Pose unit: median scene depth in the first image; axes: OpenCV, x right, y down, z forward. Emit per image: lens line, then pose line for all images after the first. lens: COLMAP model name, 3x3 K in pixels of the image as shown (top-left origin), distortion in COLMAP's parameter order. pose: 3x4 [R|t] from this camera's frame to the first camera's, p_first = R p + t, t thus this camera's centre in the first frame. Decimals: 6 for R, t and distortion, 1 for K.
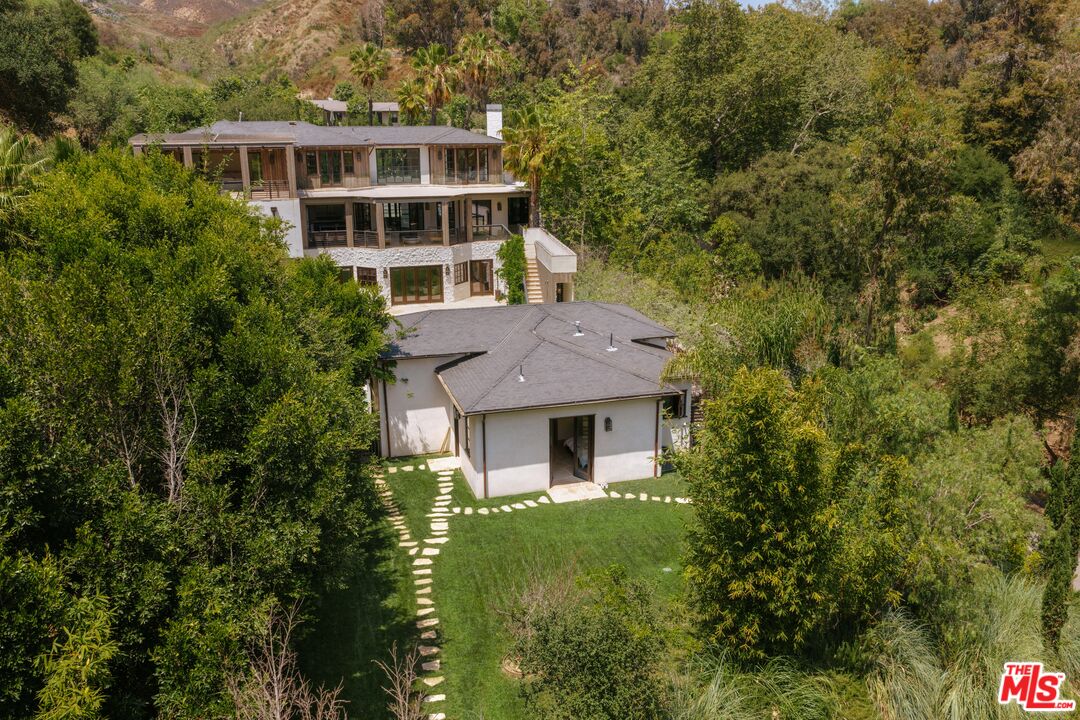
lens RADIAL K [[905.9, 0, 547.7], [0, 905.9, 357.7], [0, 0, 1]] dist [0.008891, -0.004202]
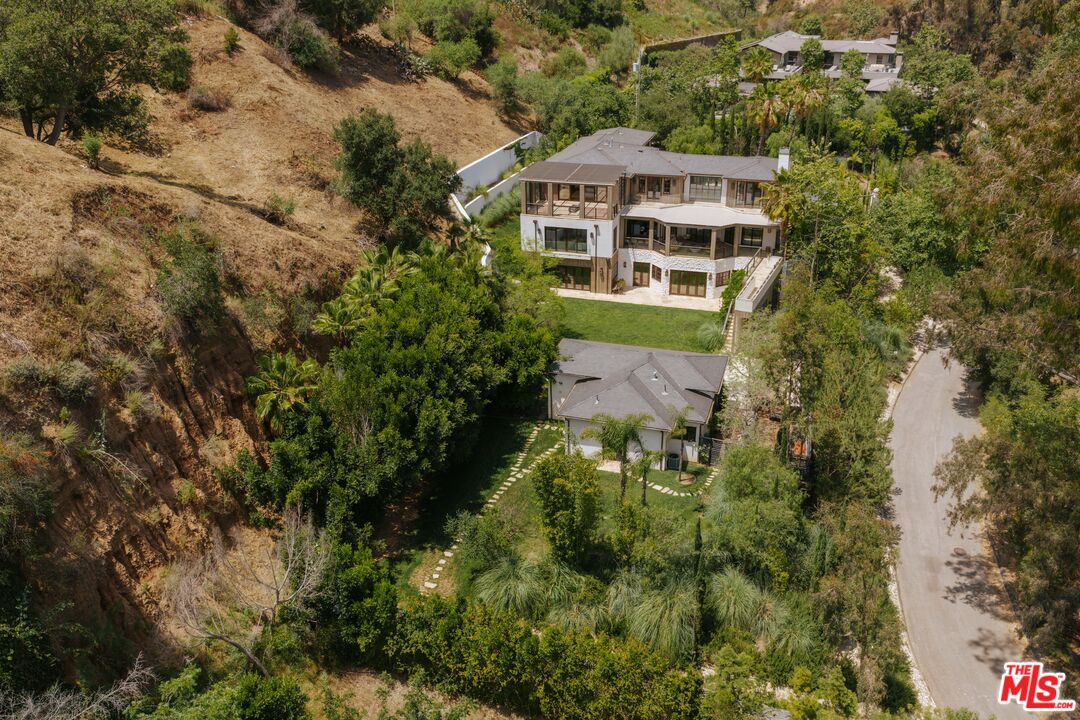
lens RADIAL K [[905.9, 0, 531.3], [0, 905.9, 359.7], [0, 0, 1]] dist [0.008891, -0.004202]
pose [[0.821436, 0.224765, -0.524141, 0.429146], [-0.134082, 0.969413, 0.205575, -0.224003], [0.554315, -0.098589, 0.826447, -0.333262]]
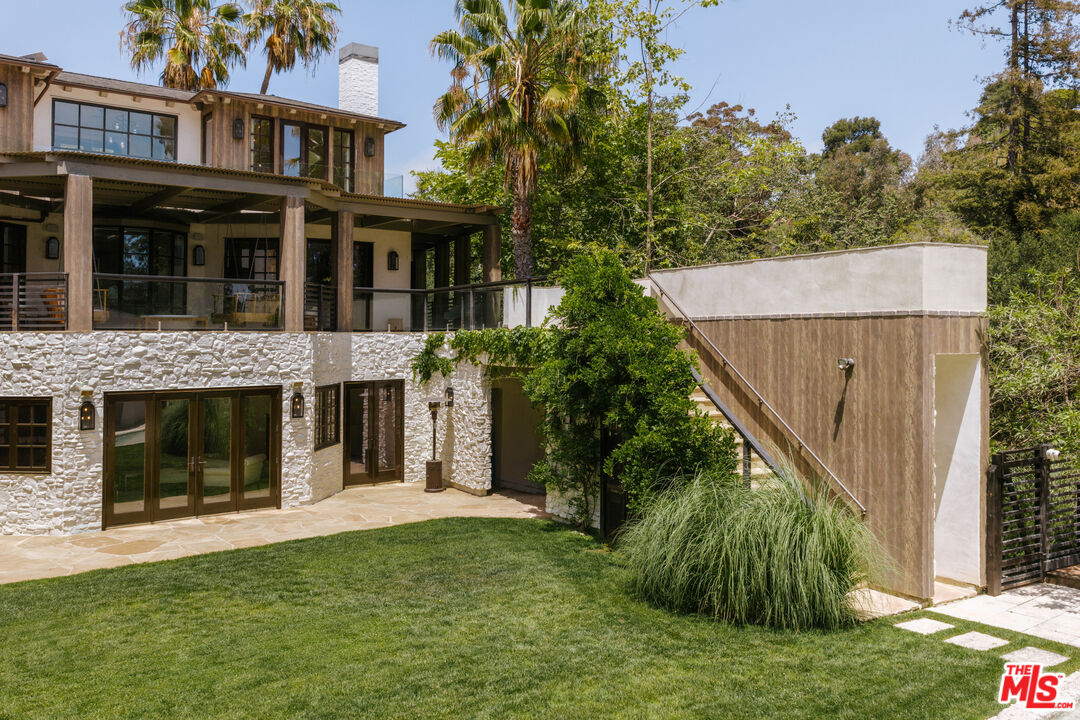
lens RADIAL K [[905.9, 0, 543.6], [0, 905.9, 321.4], [0, 0, 1]] dist [0.008891, -0.004202]
pose [[0.932119, 0.009878, 0.362018, -0.146181], [0.091125, 0.961068, -0.260853, -0.032054], [-0.350500, 0.276134, 0.894930, 0.669941]]
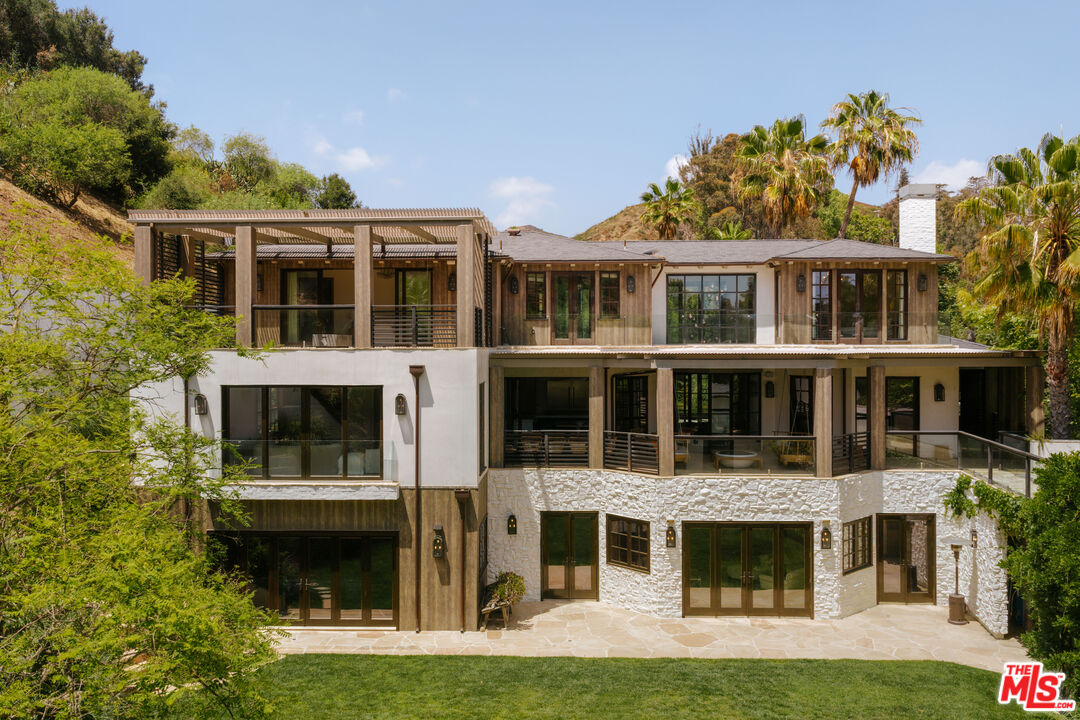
lens RADIAL K [[905.9, 0, 543.9], [0, 905.9, 352.3], [0, 0, 1]] dist [0.008891, -0.004202]
pose [[0.946061, 0.002205, -0.323980, -0.098825], [-0.085031, 0.966613, -0.241722, -0.067910], [0.312630, 0.256233, 0.914662, 0.573011]]
